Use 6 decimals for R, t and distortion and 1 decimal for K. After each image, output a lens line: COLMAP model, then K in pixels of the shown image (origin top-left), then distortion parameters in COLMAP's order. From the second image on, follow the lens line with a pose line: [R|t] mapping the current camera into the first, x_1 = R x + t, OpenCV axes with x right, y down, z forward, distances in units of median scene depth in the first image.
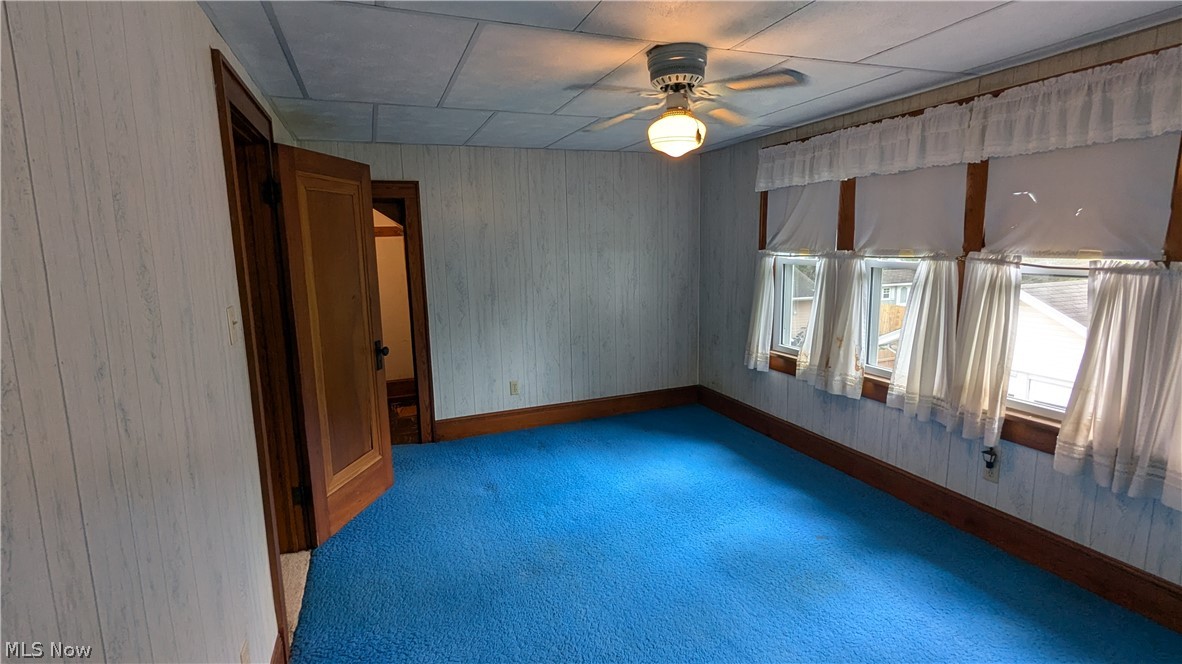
lens RADIAL K [[555.9, 0, 593.6], [0, 555.9, 331.7], [0, 0, 1]] dist [0.001850, -0.000116]
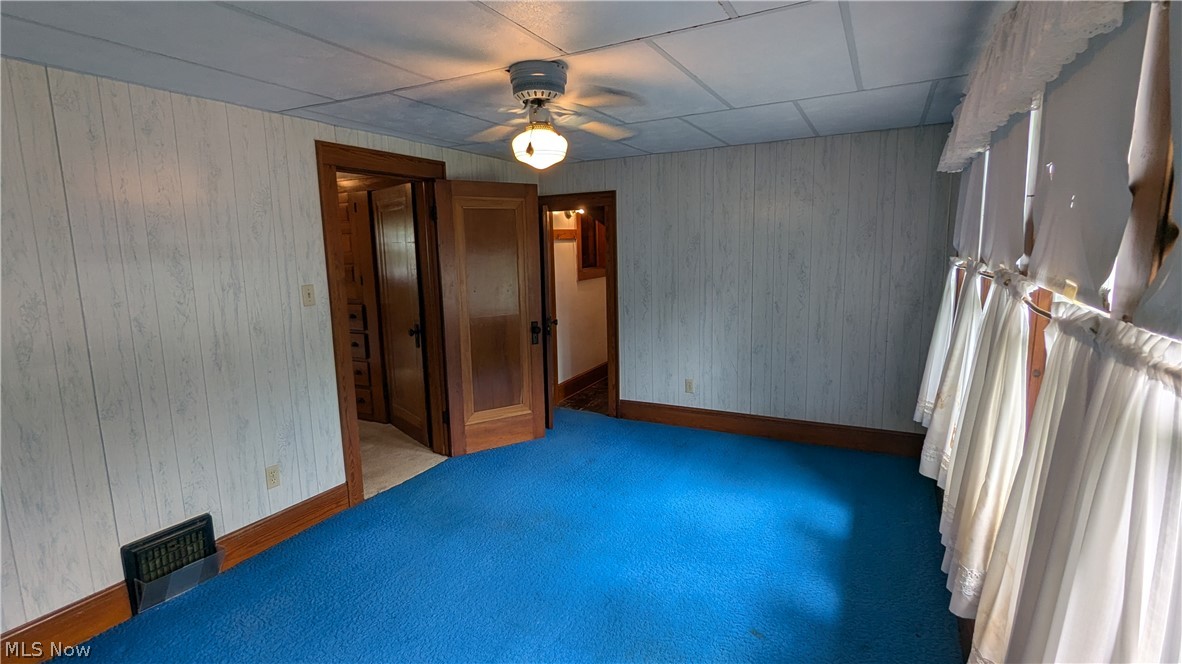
lens RADIAL K [[555.9, 0, 593.6], [0, 555.9, 331.7], [0, 0, 1]] dist [0.001850, -0.000116]
pose [[0.656072, 0.123416, -0.744539, 0.507848], [-0.112857, 0.991489, 0.064904, -0.045533], [0.746212, 0.041445, 0.664417, 0.196294]]
